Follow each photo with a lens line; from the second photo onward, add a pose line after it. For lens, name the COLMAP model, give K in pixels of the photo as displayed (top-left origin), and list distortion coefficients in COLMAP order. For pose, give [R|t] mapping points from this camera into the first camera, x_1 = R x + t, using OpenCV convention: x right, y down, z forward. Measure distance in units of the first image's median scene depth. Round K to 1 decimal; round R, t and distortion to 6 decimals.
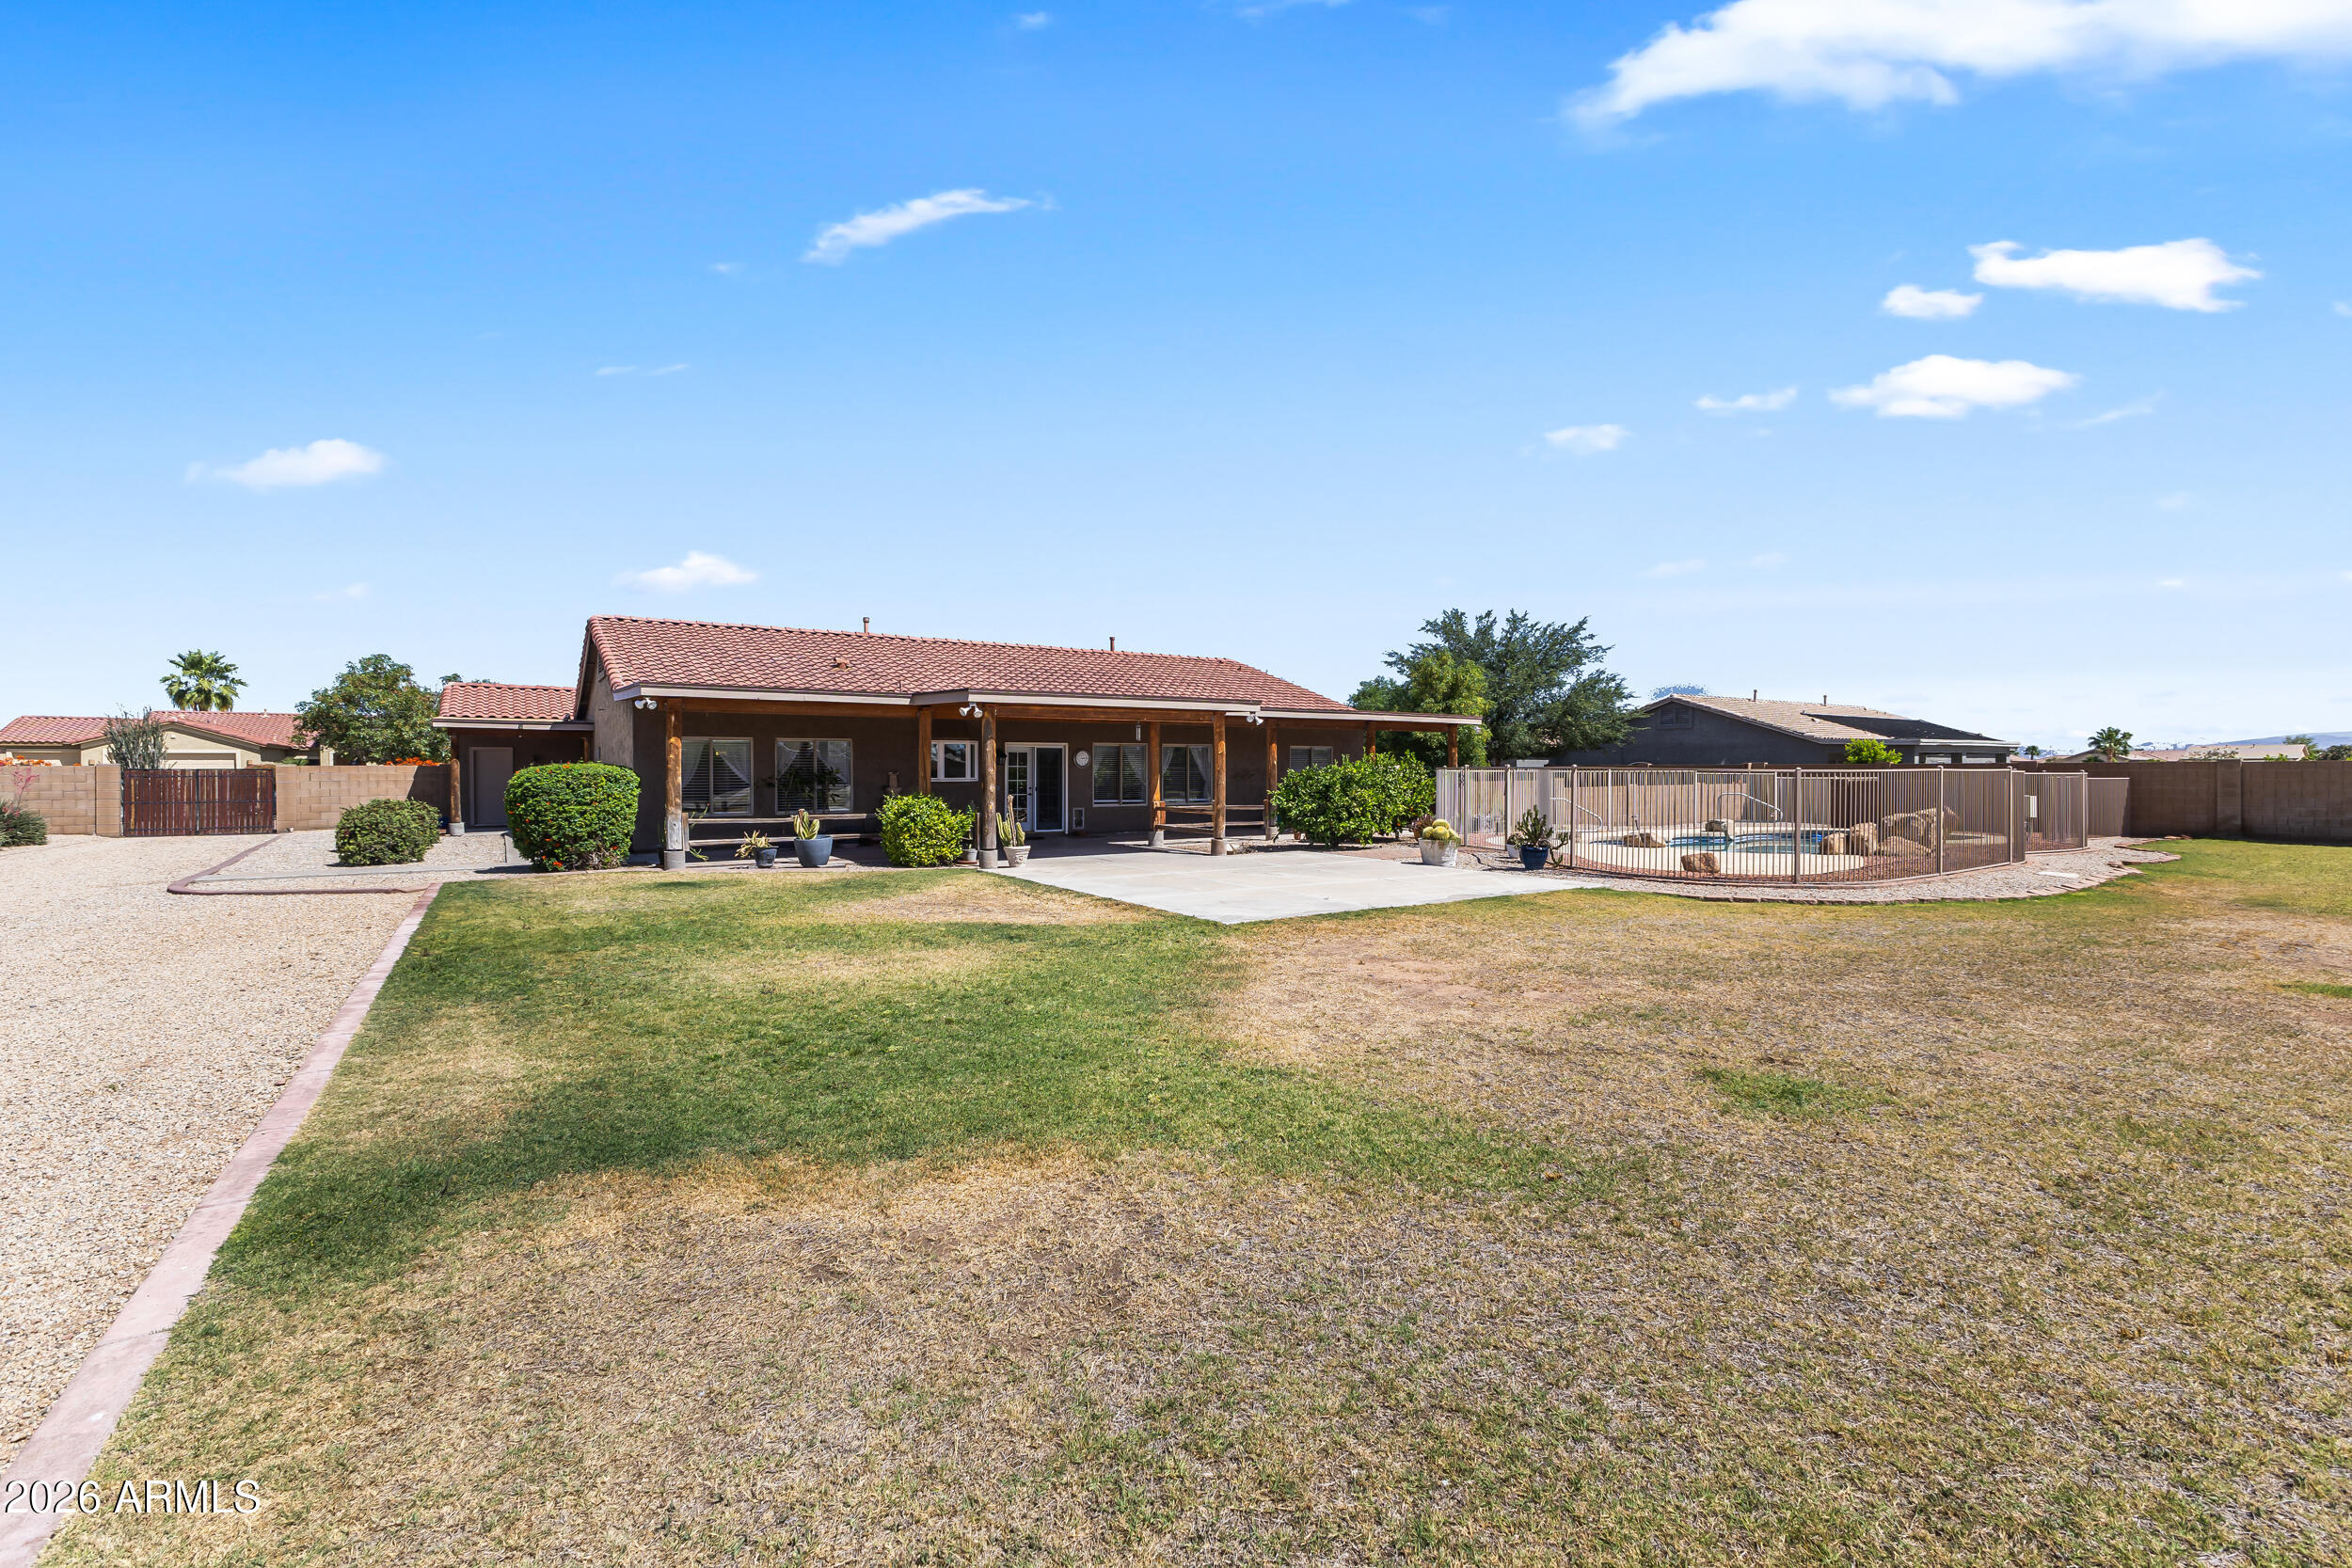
lens RADIAL K [[1033.4, 0, 1173.2], [0, 1033.4, 769.0], [0, 0, 1]] dist [0.001589, 0.000083]
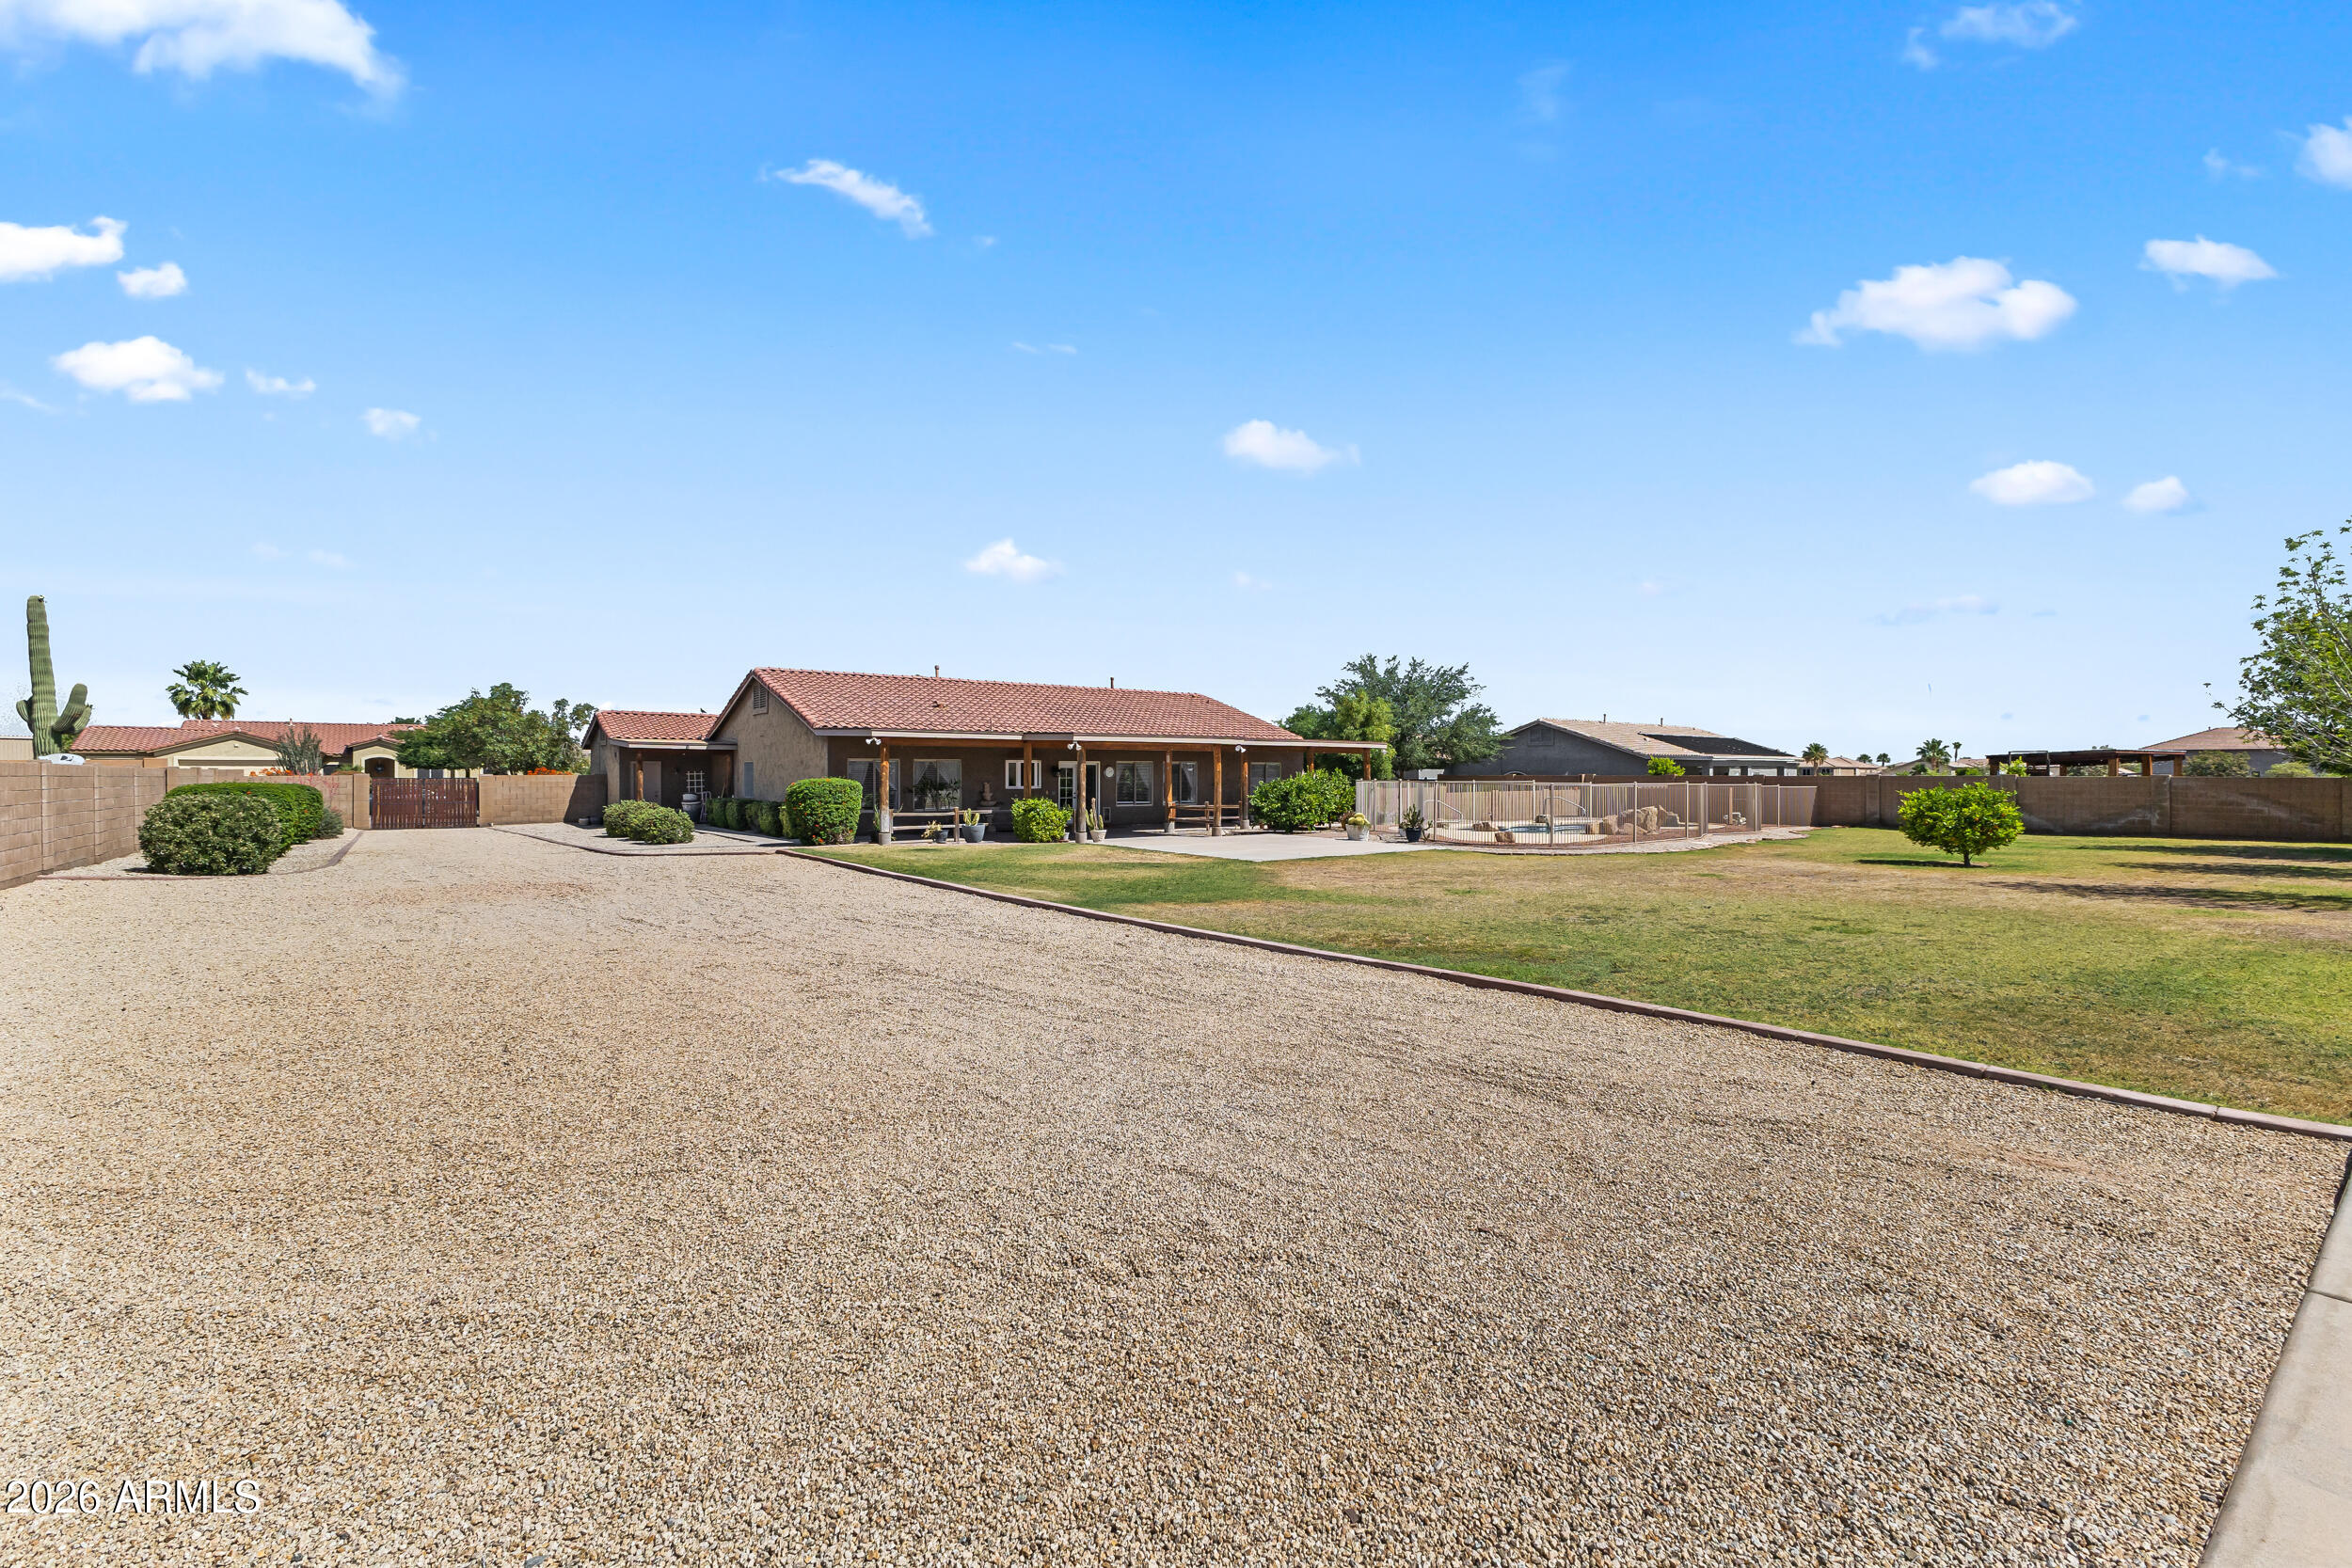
lens RADIAL K [[1033.4, 0, 1173.2], [0, 1033.4, 769.0], [0, 0, 1]] dist [0.001589, 0.000083]
pose [[0.997019, 0.002524, 0.077120, -0.110577], [-0.002297, 0.999993, -0.003031, -0.010535], [-0.077127, 0.002844, 0.997017, -0.417307]]
